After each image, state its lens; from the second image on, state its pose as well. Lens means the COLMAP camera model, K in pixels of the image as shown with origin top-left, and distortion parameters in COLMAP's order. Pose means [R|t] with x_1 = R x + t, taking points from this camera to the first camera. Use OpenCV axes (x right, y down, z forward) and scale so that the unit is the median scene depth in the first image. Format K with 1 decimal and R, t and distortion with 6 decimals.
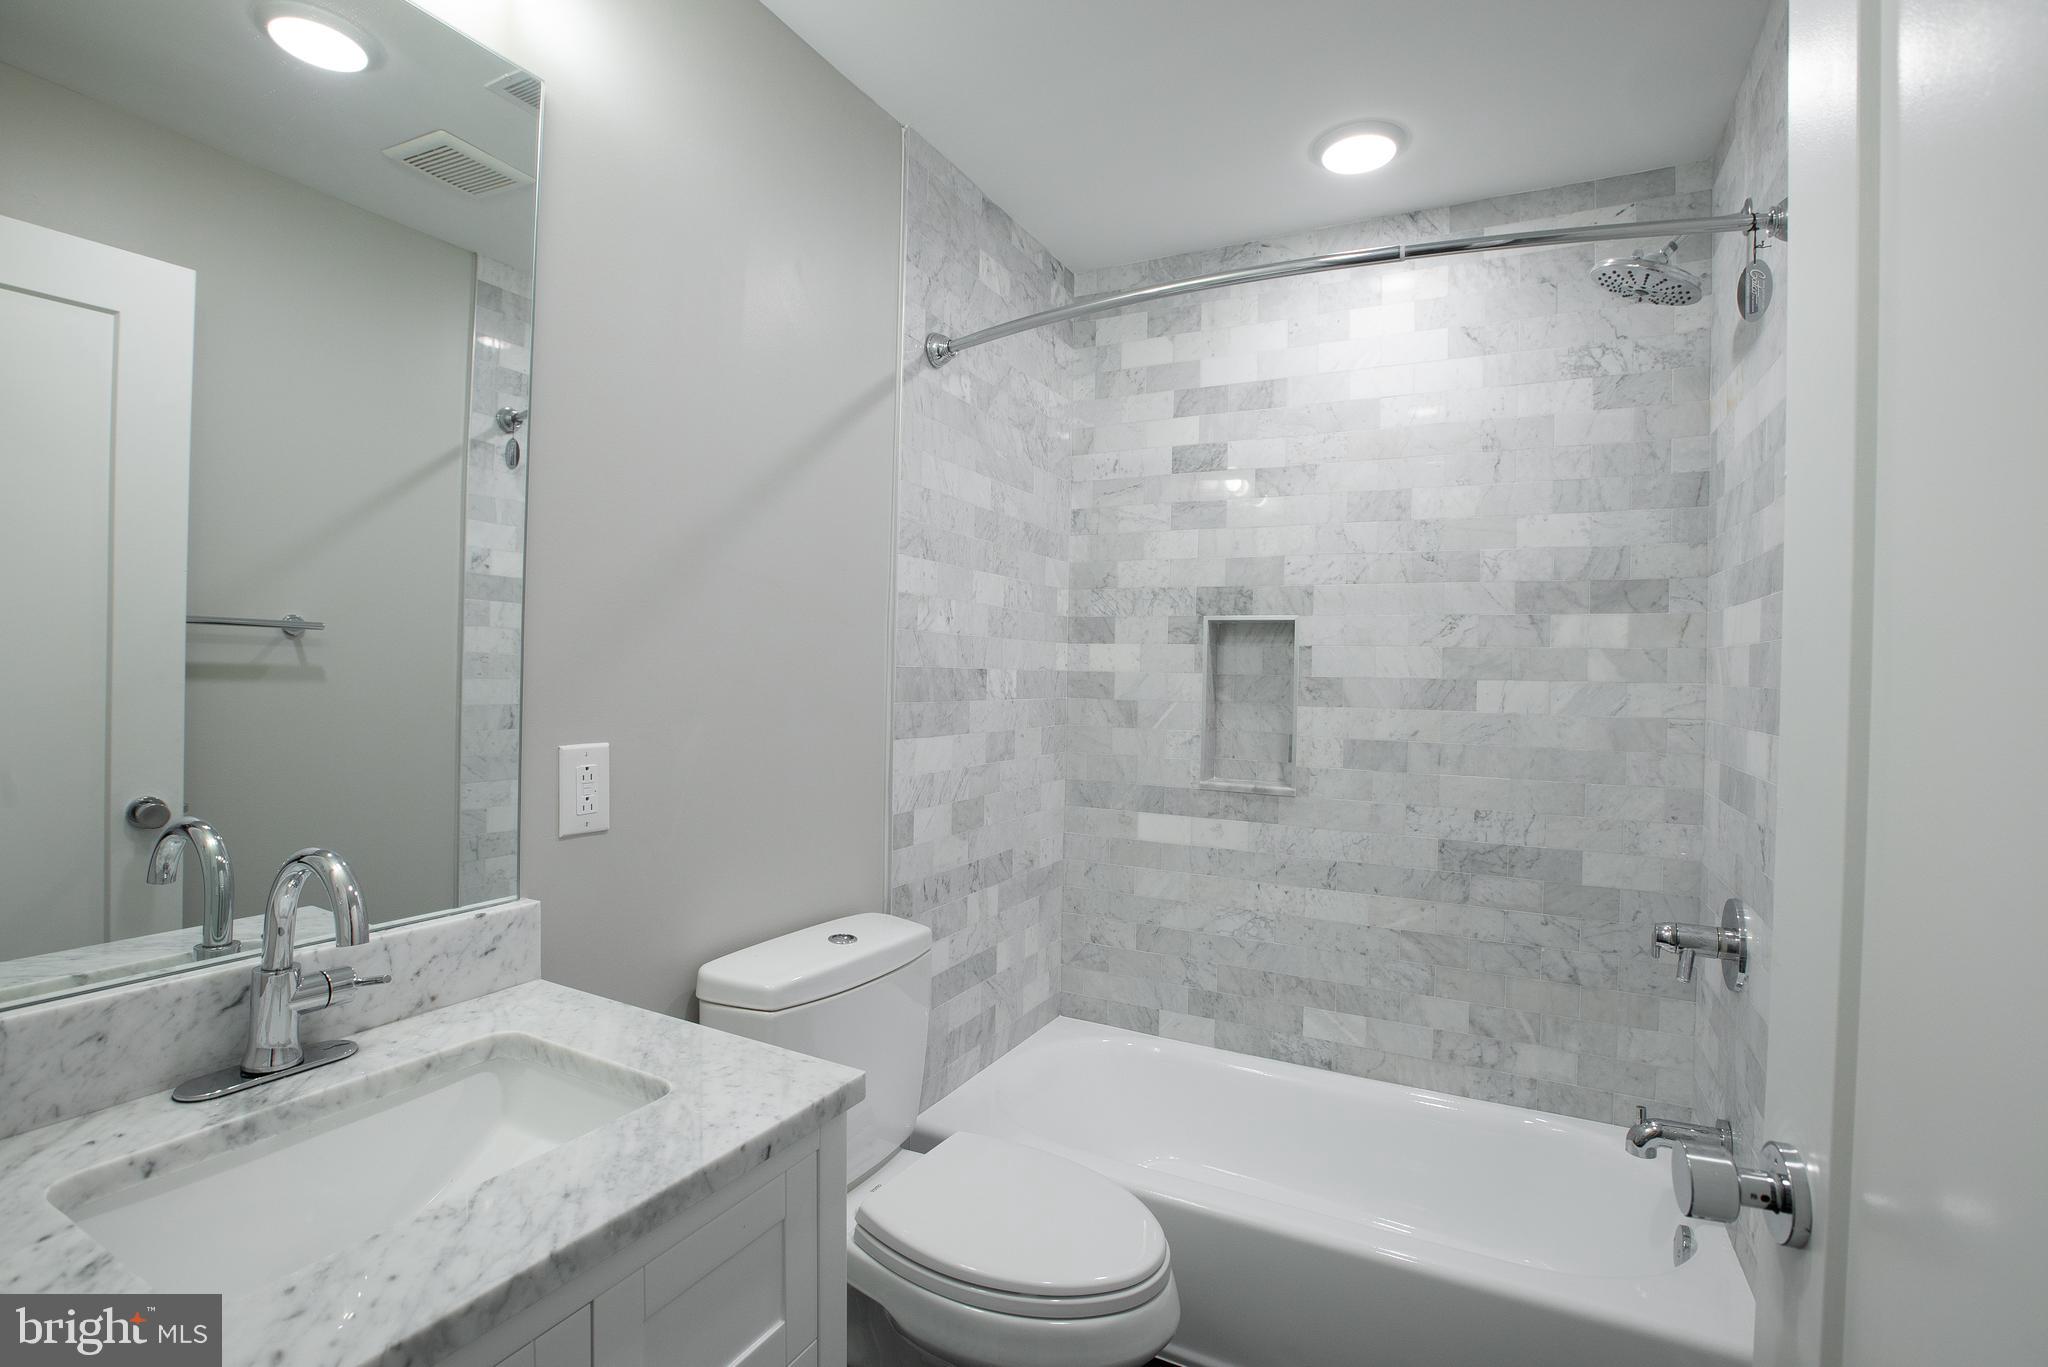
lens RADIAL K [[935.4, 0, 1018.6], [0, 935.4, 682.4], [0, 0, 1]] dist [-0.053400, 0.019686]
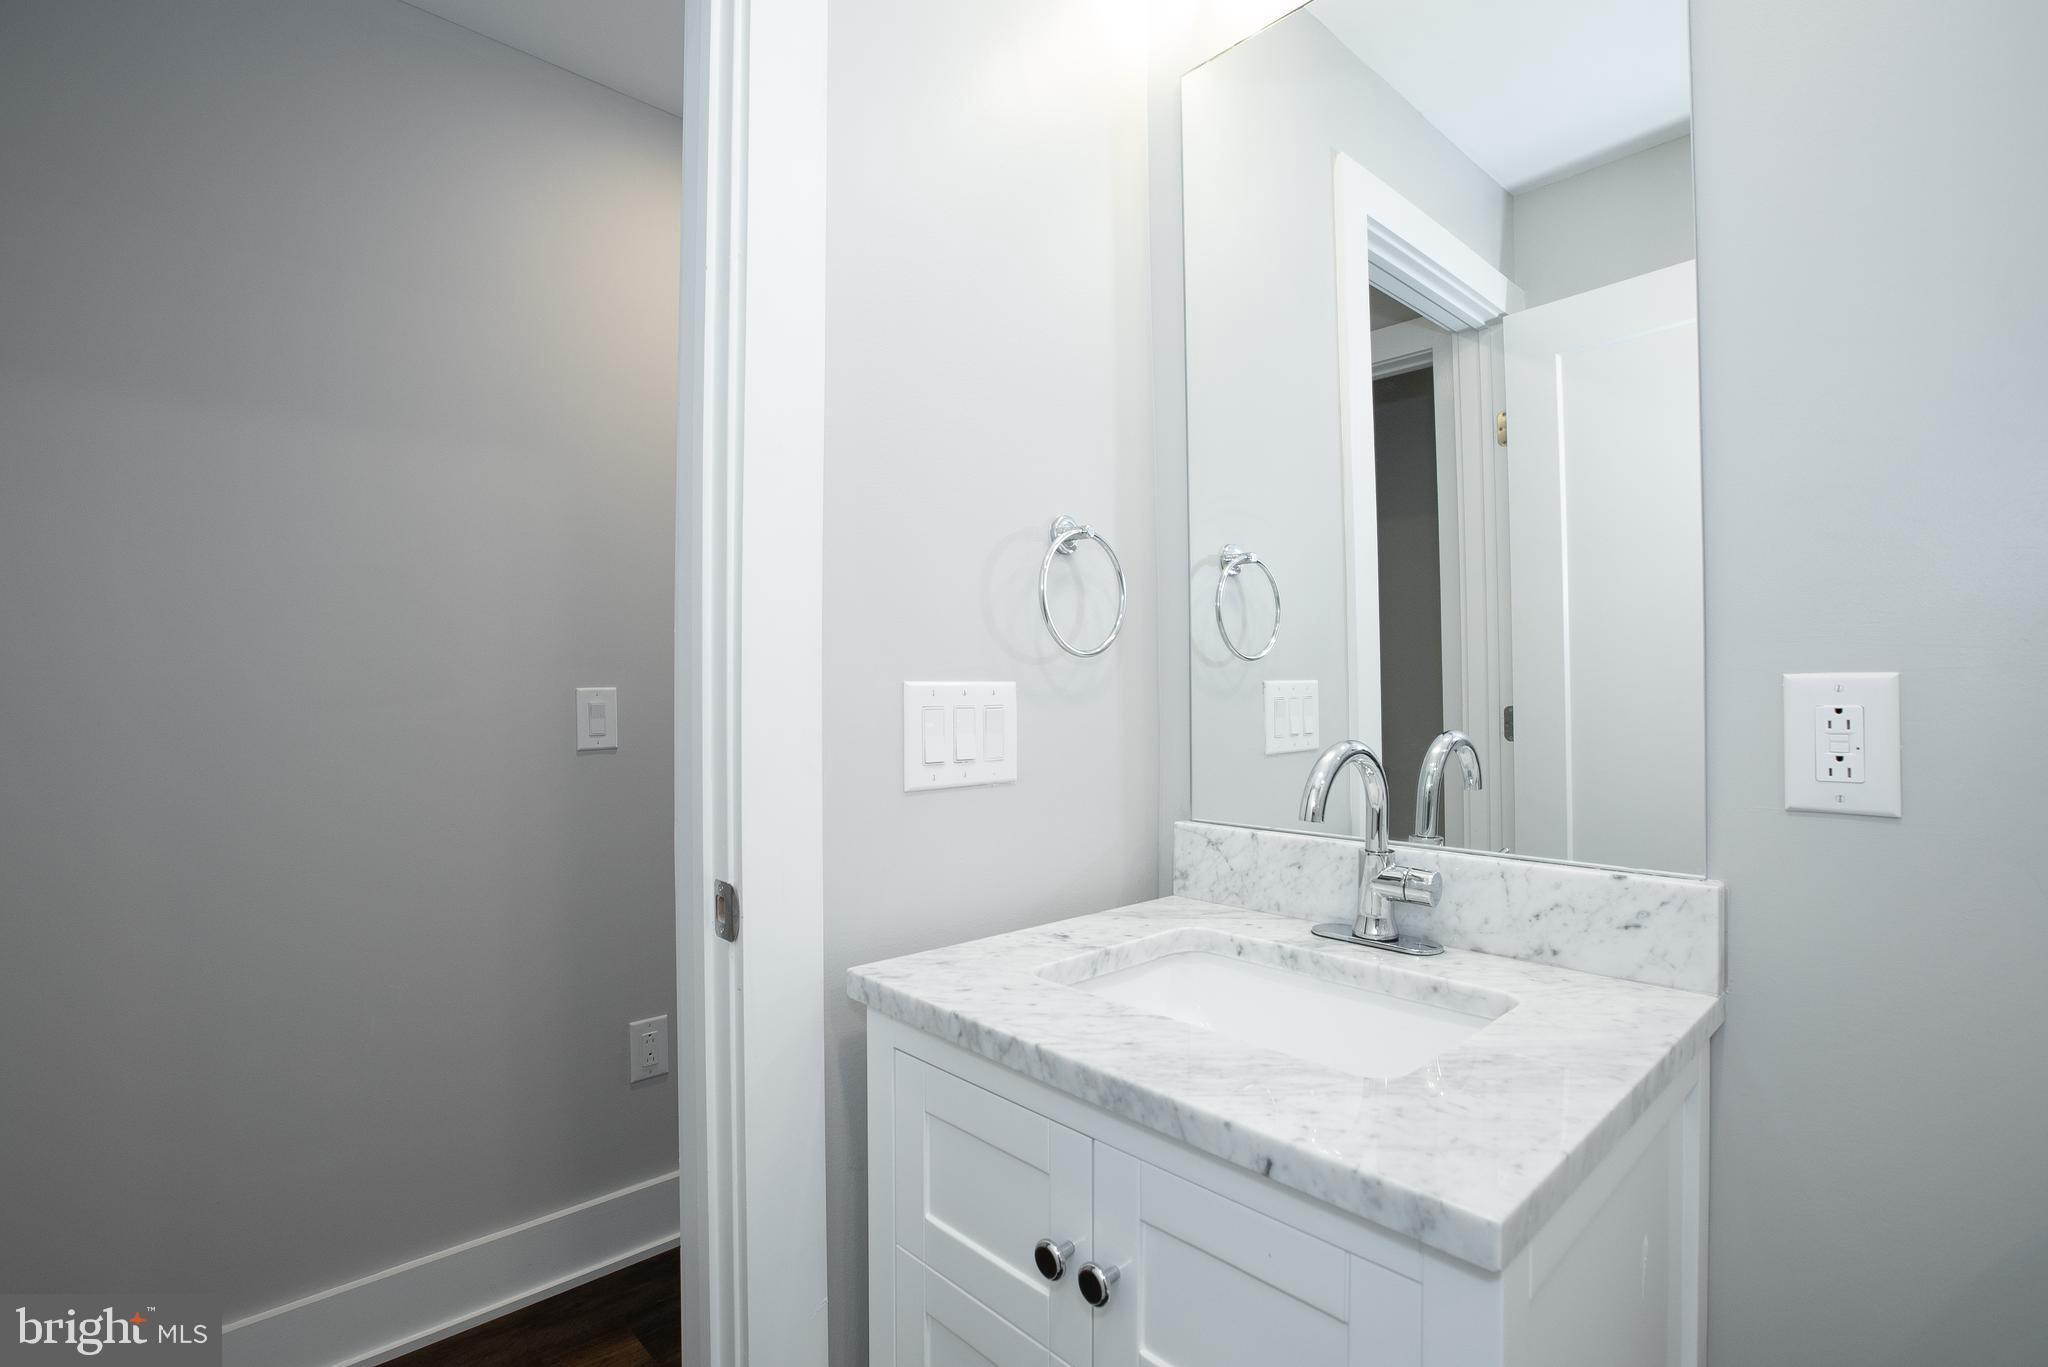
lens RADIAL K [[935.4, 0, 1018.6], [0, 935.4, 682.4], [0, 0, 1]] dist [-0.053400, 0.019686]
pose [[-0.311960, -0.026802, -0.949717, 0.408077], [-0.016689, 0.999602, -0.022728, 0.130262], [0.949949, 0.008760, -0.312283, 0.884823]]
